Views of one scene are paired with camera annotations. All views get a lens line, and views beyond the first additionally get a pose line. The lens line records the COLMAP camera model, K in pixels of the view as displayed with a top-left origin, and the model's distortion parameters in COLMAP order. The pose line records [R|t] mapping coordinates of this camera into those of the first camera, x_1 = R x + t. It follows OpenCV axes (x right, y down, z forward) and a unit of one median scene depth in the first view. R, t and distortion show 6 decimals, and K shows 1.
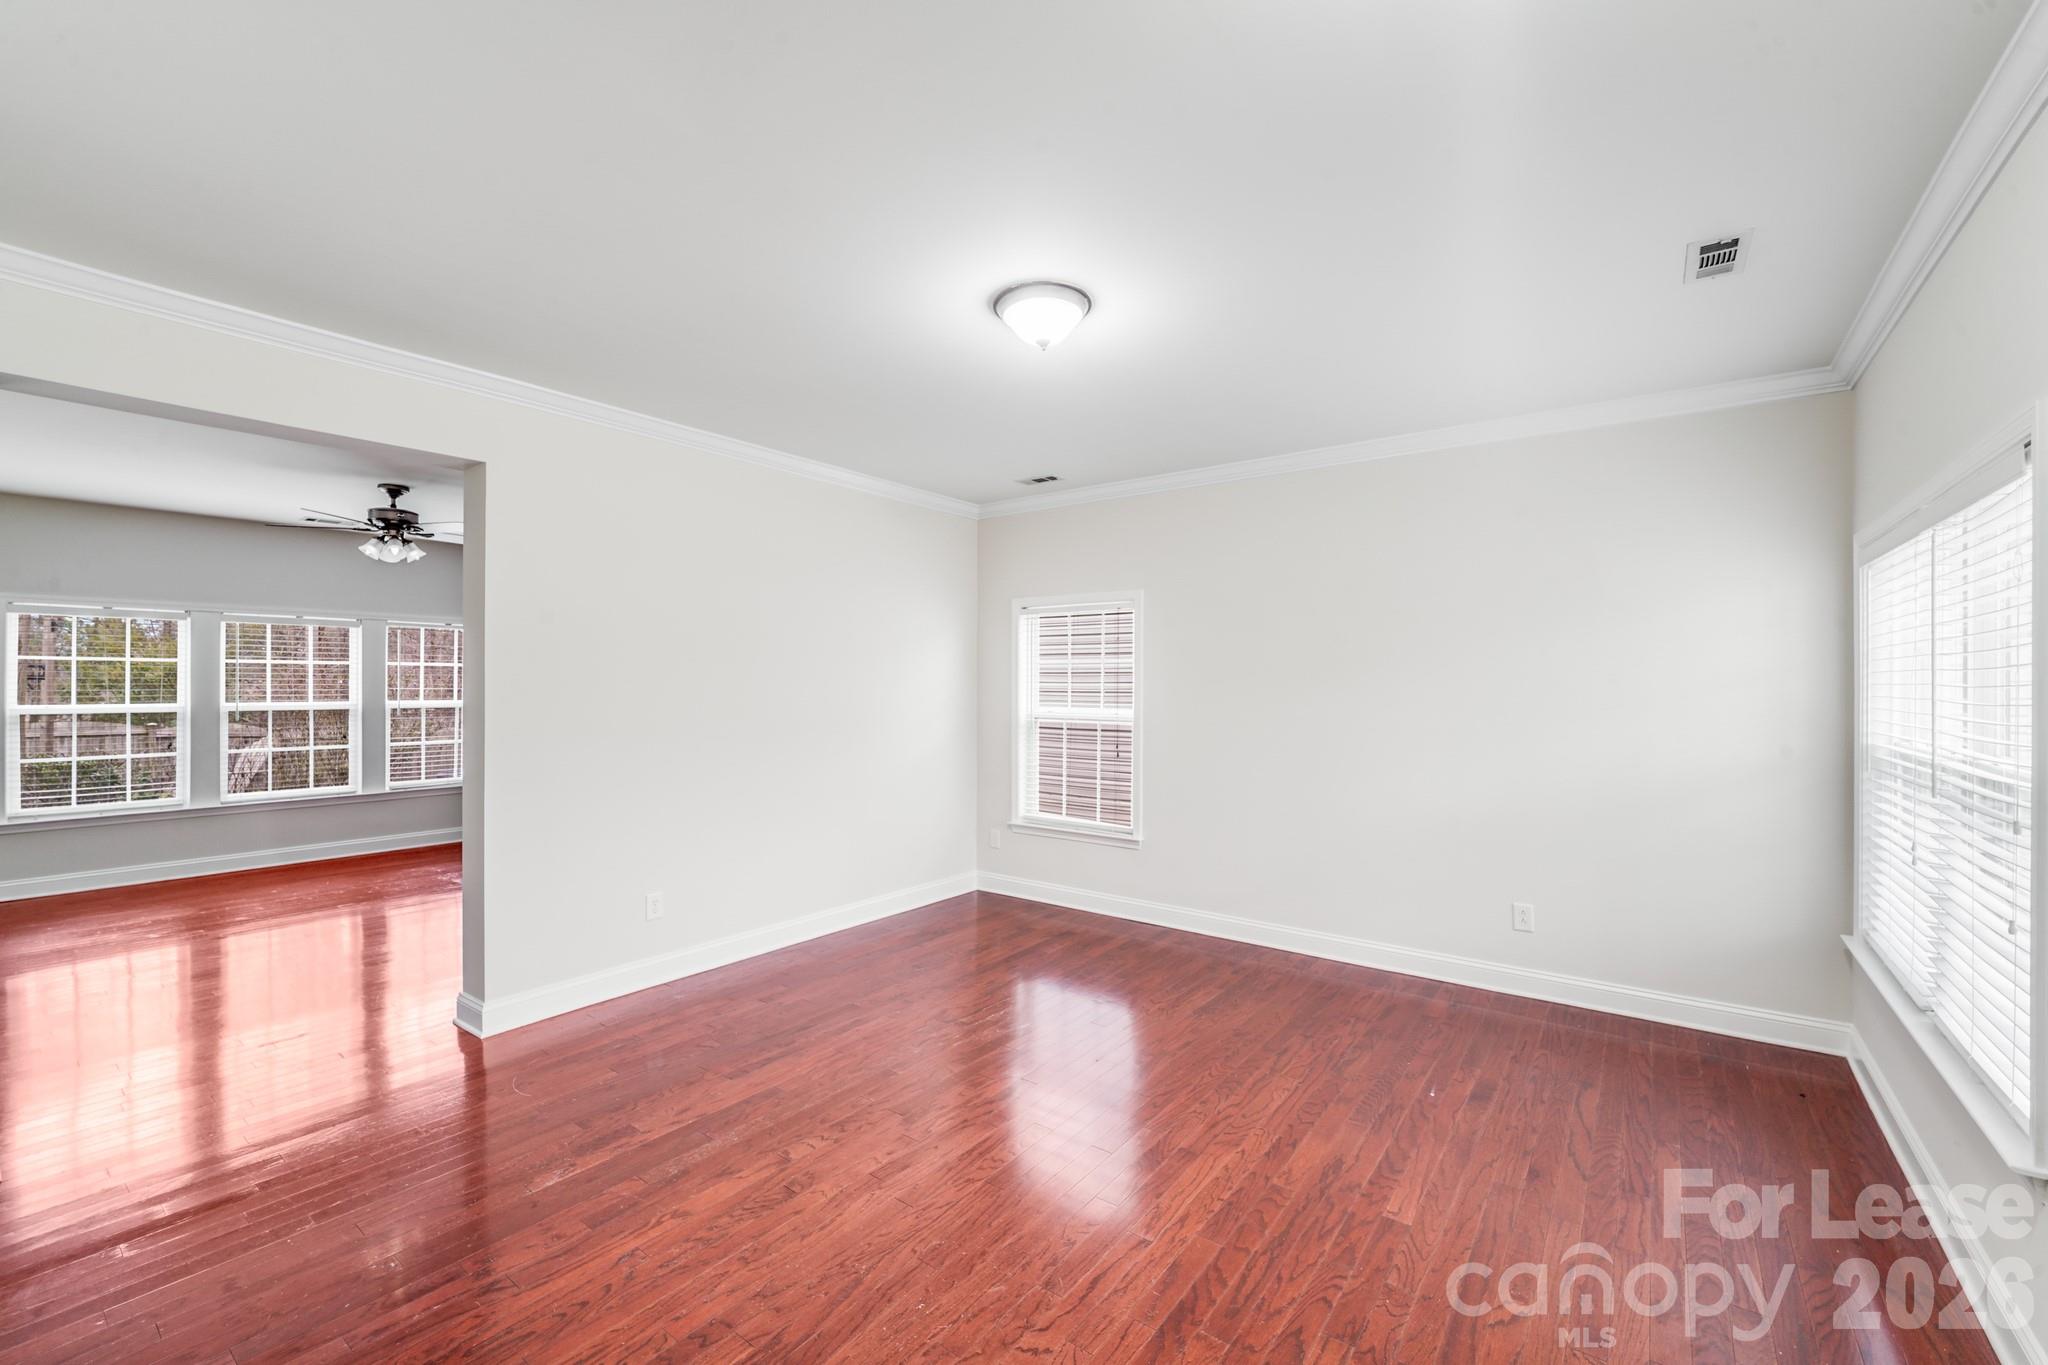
lens RADIAL K [[849.0, 0, 1012.1], [0, 849.0, 660.5], [0, 0, 1]] dist [0.001070, -0.004359]
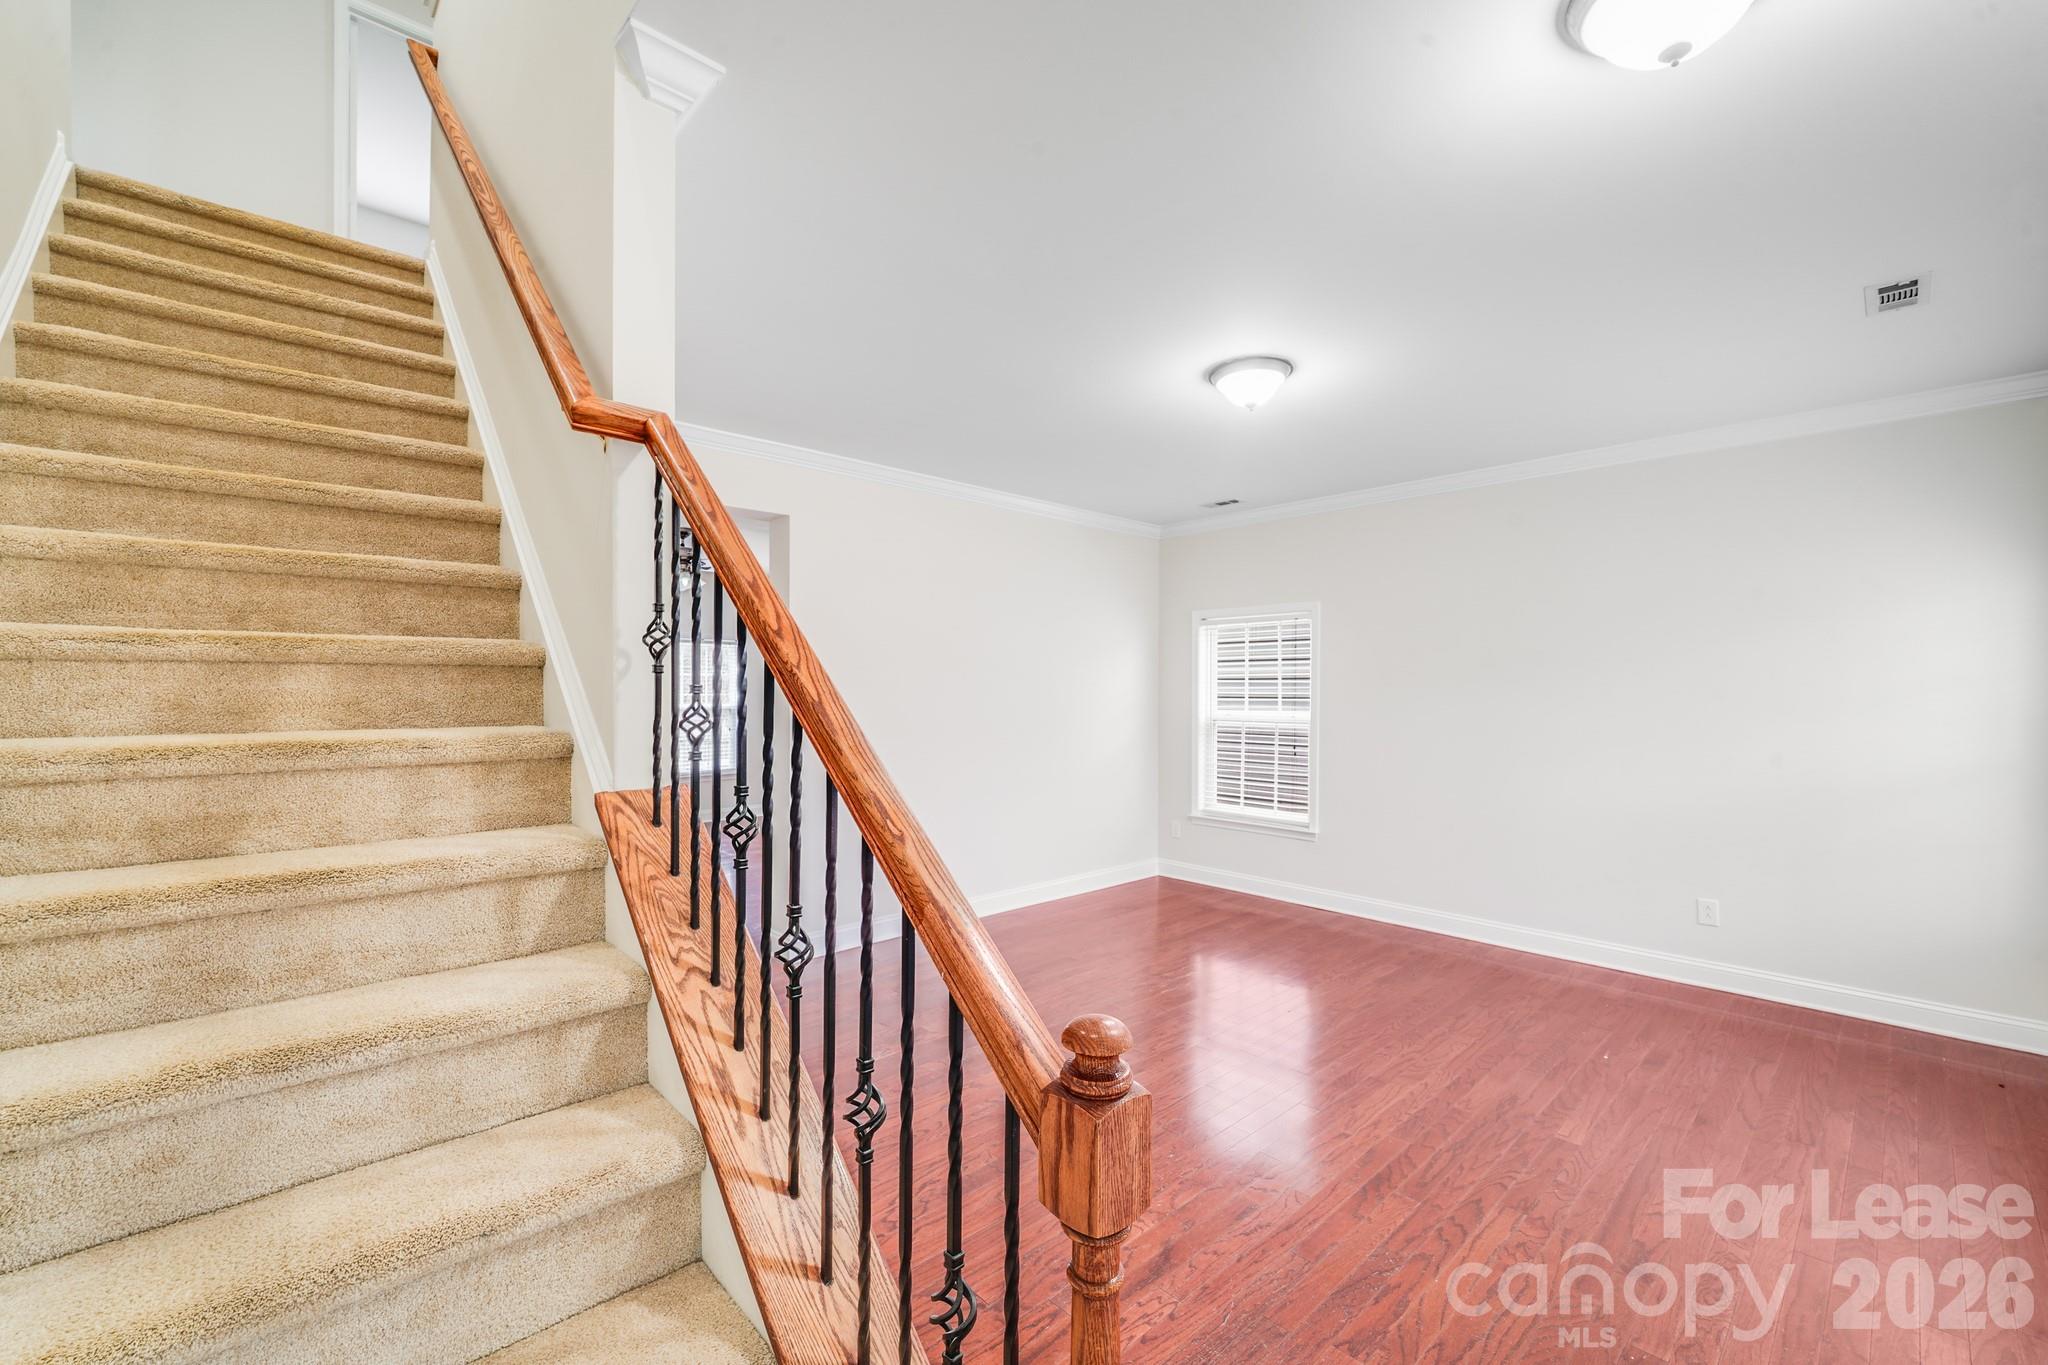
lens RADIAL K [[840.0, 0, 1001.1], [0, 840.0, 681.9], [0, 0, 1]] dist [-0.011399, 0.000221]
pose [[0.982935, -0.001700, -0.183948, -0.073298], [0.005209, 0.999814, 0.018596, -0.004519], [0.183882, -0.019237, 0.982760, -0.186989]]
